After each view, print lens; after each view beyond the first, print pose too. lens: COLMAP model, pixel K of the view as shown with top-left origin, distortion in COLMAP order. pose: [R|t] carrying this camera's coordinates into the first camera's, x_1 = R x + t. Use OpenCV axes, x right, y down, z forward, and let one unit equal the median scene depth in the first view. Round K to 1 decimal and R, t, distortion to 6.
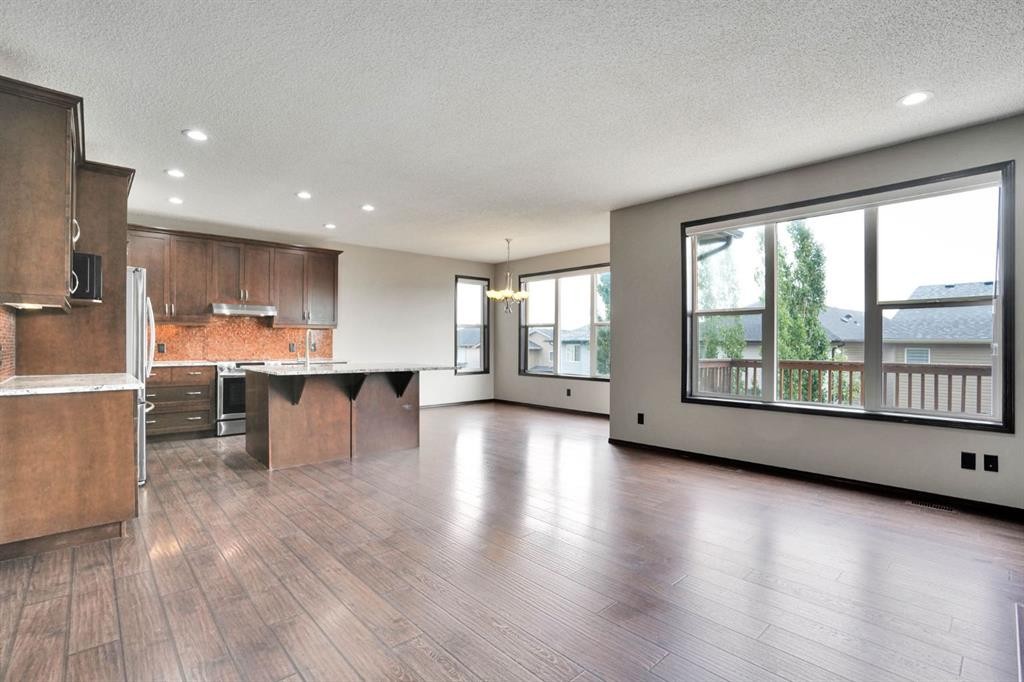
lens RADIAL K [[477.8, 0, 514.1], [0, 477.8, 343.5], [0, 0, 1]] dist [-0.069165, 0.027888]
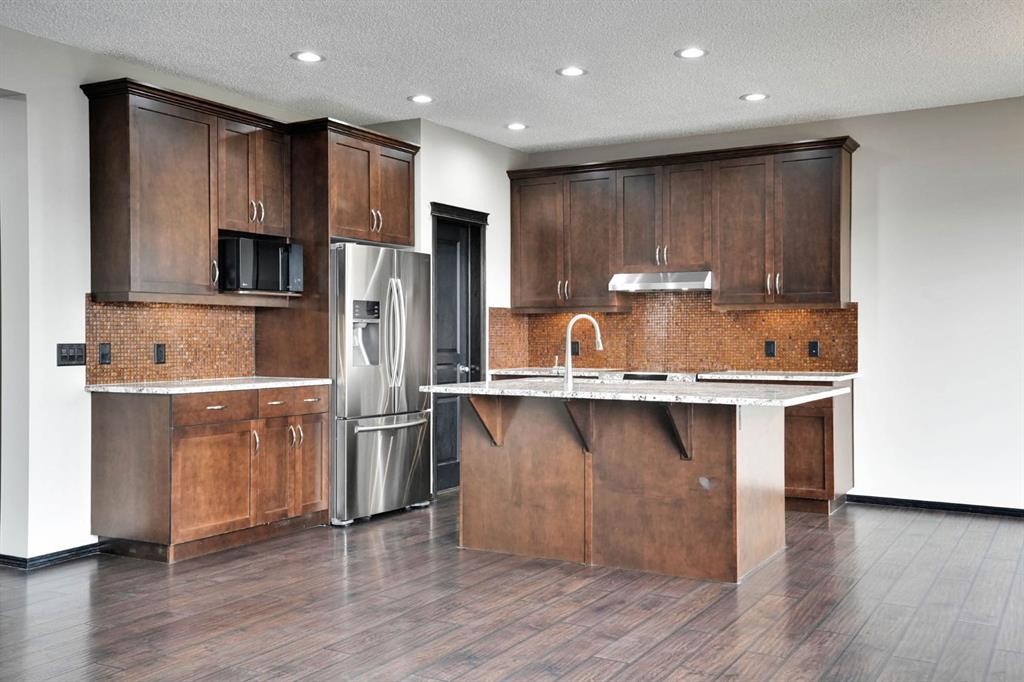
lens RADIAL K [[980.8, 0, 512.0], [0, 980.8, 341.0], [0, 0, 1]] dist [0.074486, 0.010587]
pose [[0.299082, -0.001031, -0.954227, 0.559264], [0.000839, 0.999999, -0.000818, 0.000854], [0.954227, -0.000556, 0.299083, 0.519754]]
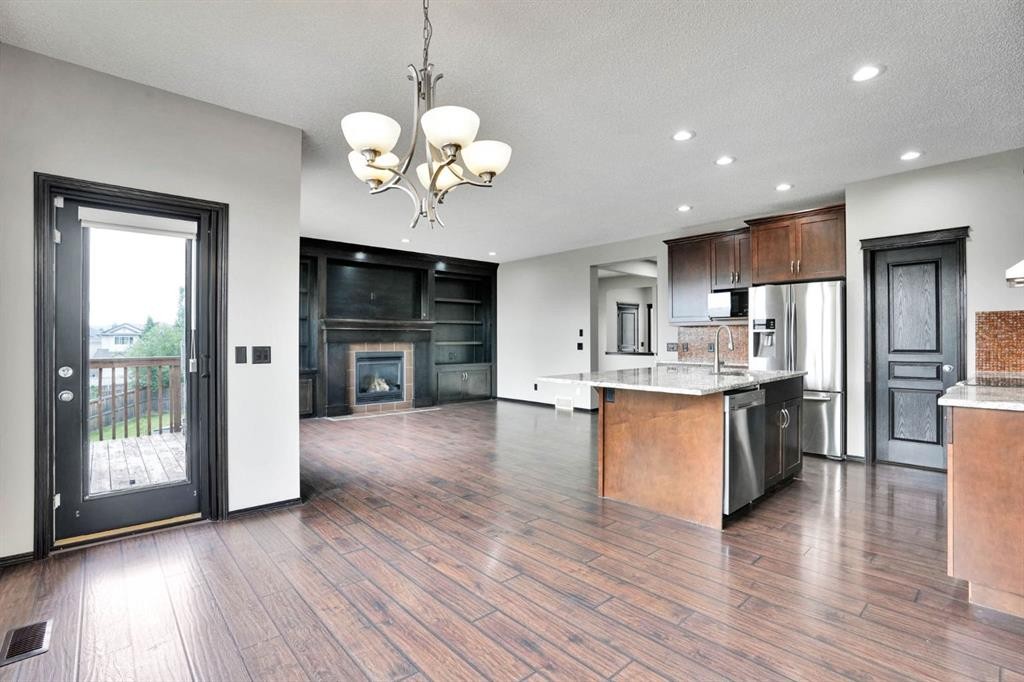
lens RADIAL K [[477.8, 0, 514.1], [0, 477.8, 343.5], [0, 0, 1]] dist [-0.069165, 0.027888]
pose [[-0.999932, -0.002718, 0.011317, -0.084927], [-0.002632, 0.999967, 0.007647, -0.004251], [-0.011337, 0.007617, -0.999907, 1.606427]]
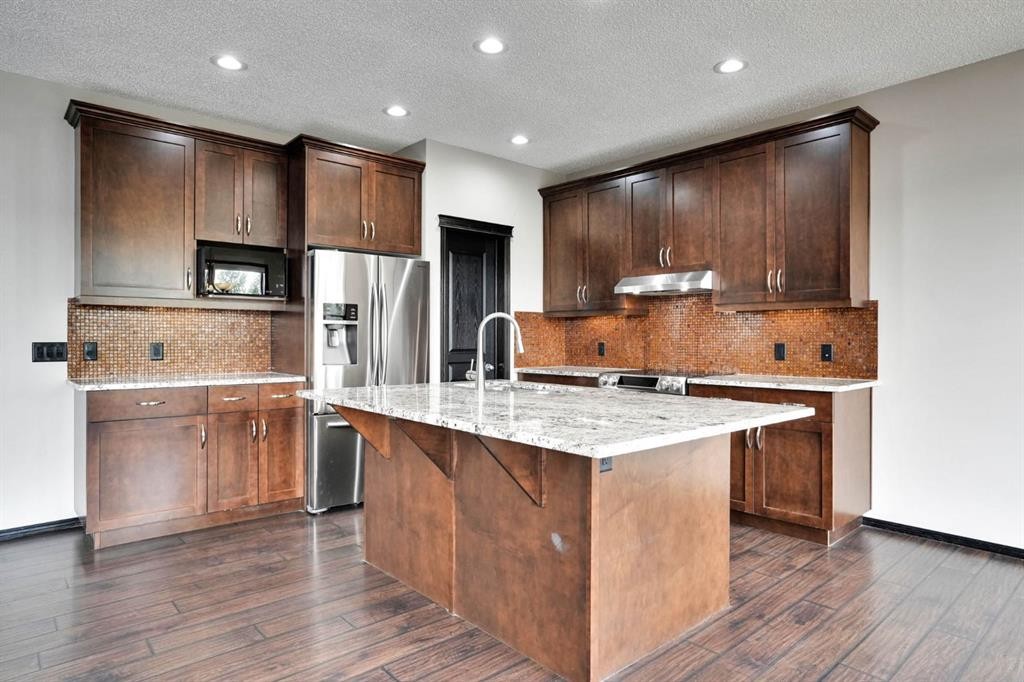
lens RADIAL K [[598.3, 0, 512.0], [0, 598.3, 341.0], [0, 0, 1]] dist [-0.015773, 0.001227]
pose [[-0.016419, -0.000262, -0.999865, 0.164462], [-0.004588, 0.999989, -0.000187, -0.001441], [0.999855, 0.004584, -0.016420, 0.914388]]
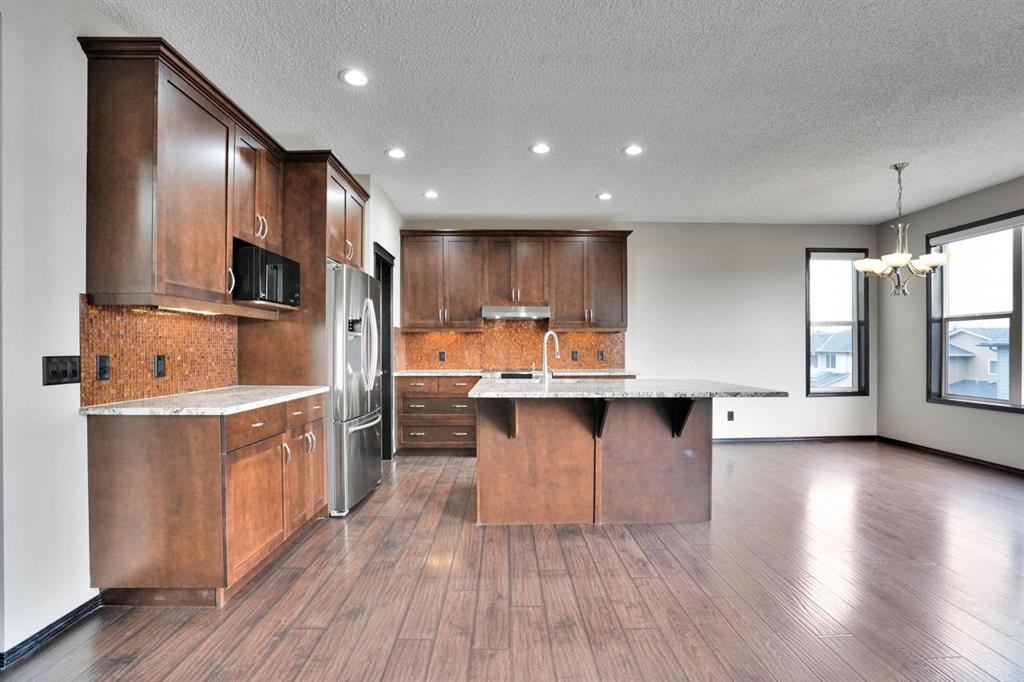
lens RADIAL K [[481.9, 0, 516.6], [0, 481.9, 352.0], [0, 0, 1]] dist [-0.070584, 0.028349]
pose [[0.750496, -0.001392, -0.660874, 0.012957], [0.003829, 0.999990, 0.002241, -0.000288], [0.660864, -0.004212, 0.750494, 0.368219]]
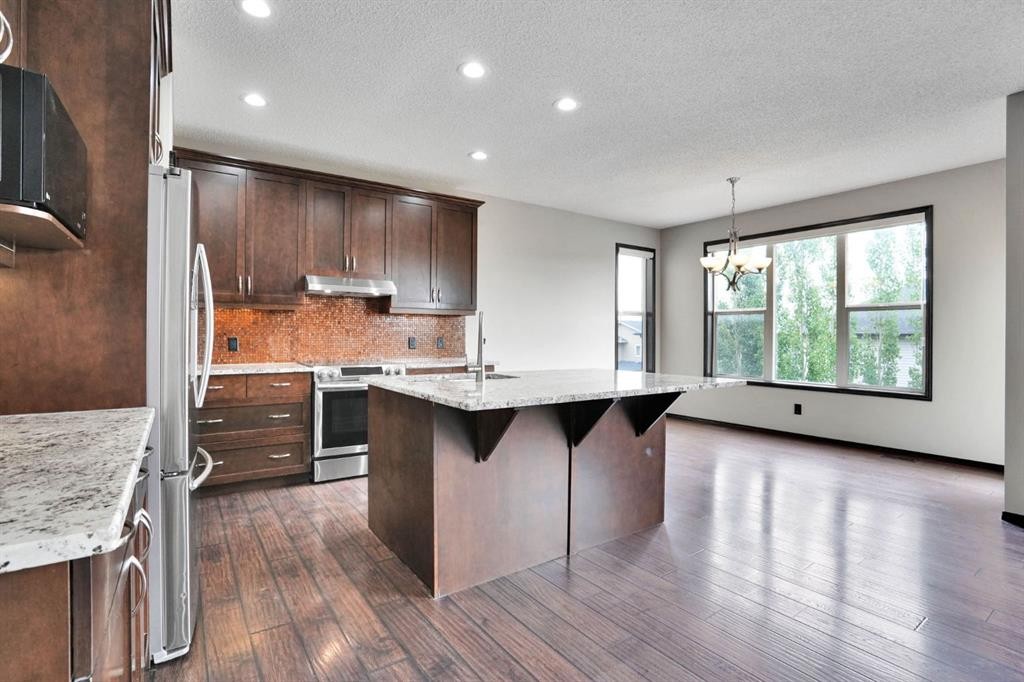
lens RADIAL K [[484.3, 0, 511.6], [0, 484.3, 335.3], [0, 0, 1]] dist [-0.069992, 0.029401]
pose [[0.991141, 0.001304, -0.132807, -0.289298], [-0.001607, 0.999996, -0.002175, -0.001735], [0.132803, 0.002370, 0.991140, 0.398081]]
